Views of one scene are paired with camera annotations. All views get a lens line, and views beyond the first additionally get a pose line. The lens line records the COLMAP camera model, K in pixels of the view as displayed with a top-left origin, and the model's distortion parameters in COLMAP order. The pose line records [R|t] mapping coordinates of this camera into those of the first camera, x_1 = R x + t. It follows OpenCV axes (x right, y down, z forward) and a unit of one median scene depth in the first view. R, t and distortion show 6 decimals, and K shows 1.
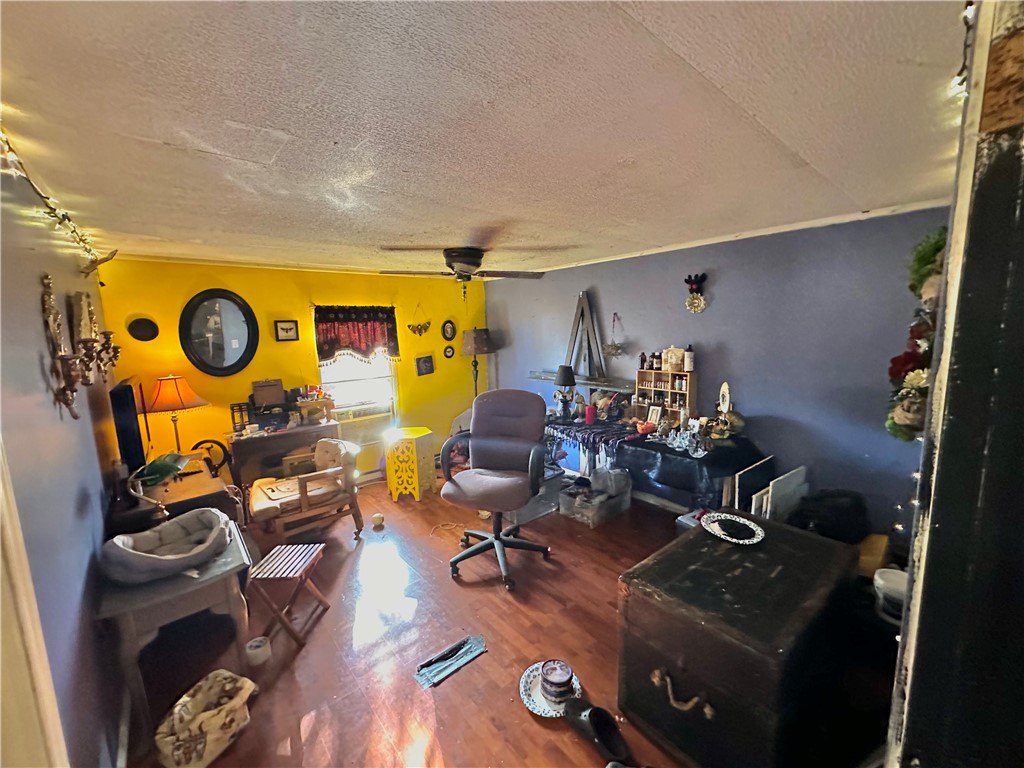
lens RADIAL K [[404.2, 0, 512.0], [0, 404.2, 384.0], [0, 0, 1]] dist [-0.002024, 0.000073]
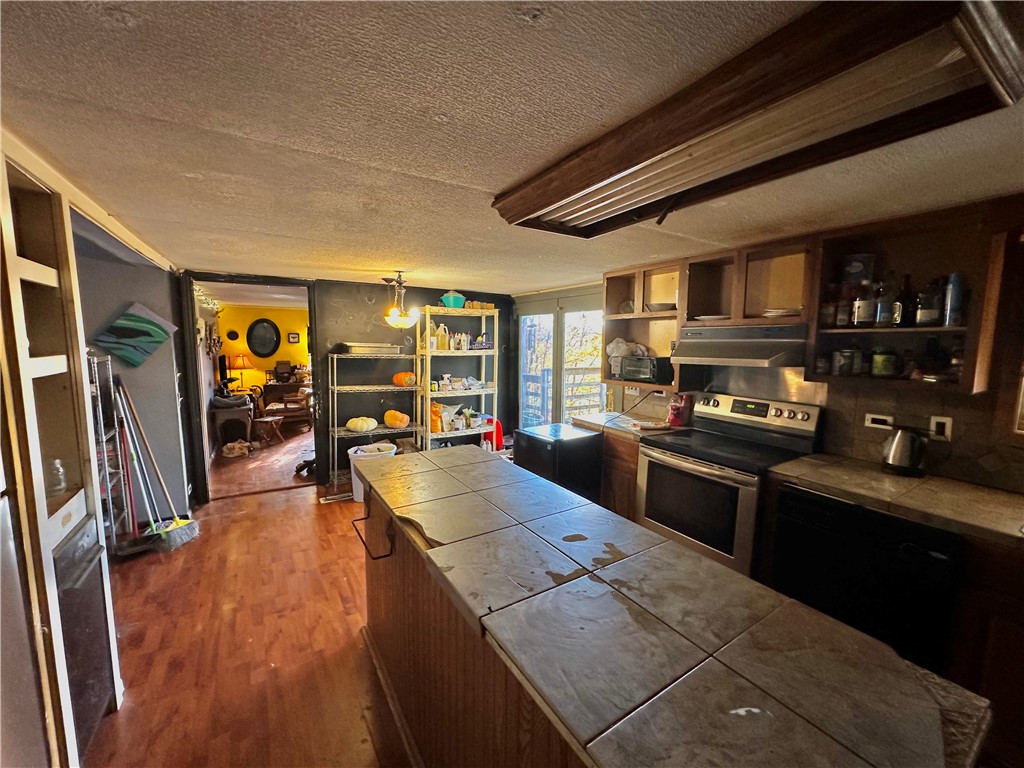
lens RADIAL K [[404.2, 0, 512.0], [0, 404.2, 384.0], [0, 0, 1]] dist [-0.002024, 0.000073]
pose [[0.986878, 0.046538, -0.154619, 1.023629], [-0.052363, 0.998055, -0.033816, 0.134651], [0.152745, 0.041468, 0.987395, -1.020755]]
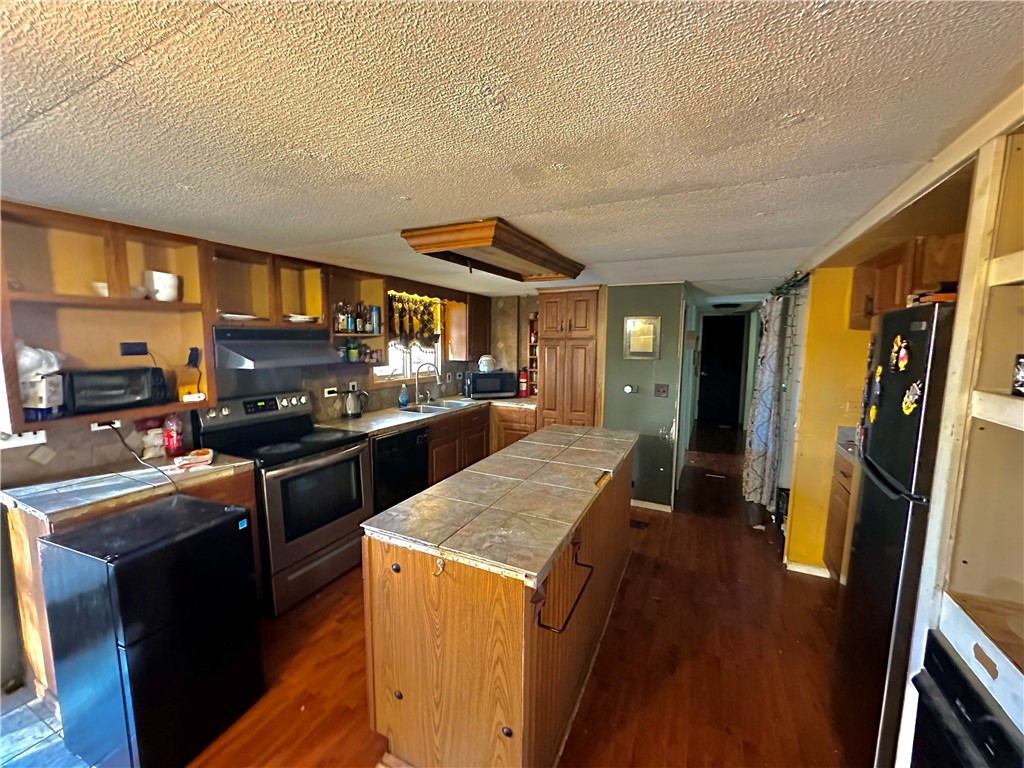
lens RADIAL K [[404.2, 0, 512.0], [0, 404.2, 384.0], [0, 0, 1]] dist [-0.002024, 0.000073]
pose [[-0.393160, -0.085054, 0.915528, -3.418819], [0.134578, 0.979666, 0.148805, -0.598148], [-0.909568, 0.181714, -0.373719, 3.946709]]
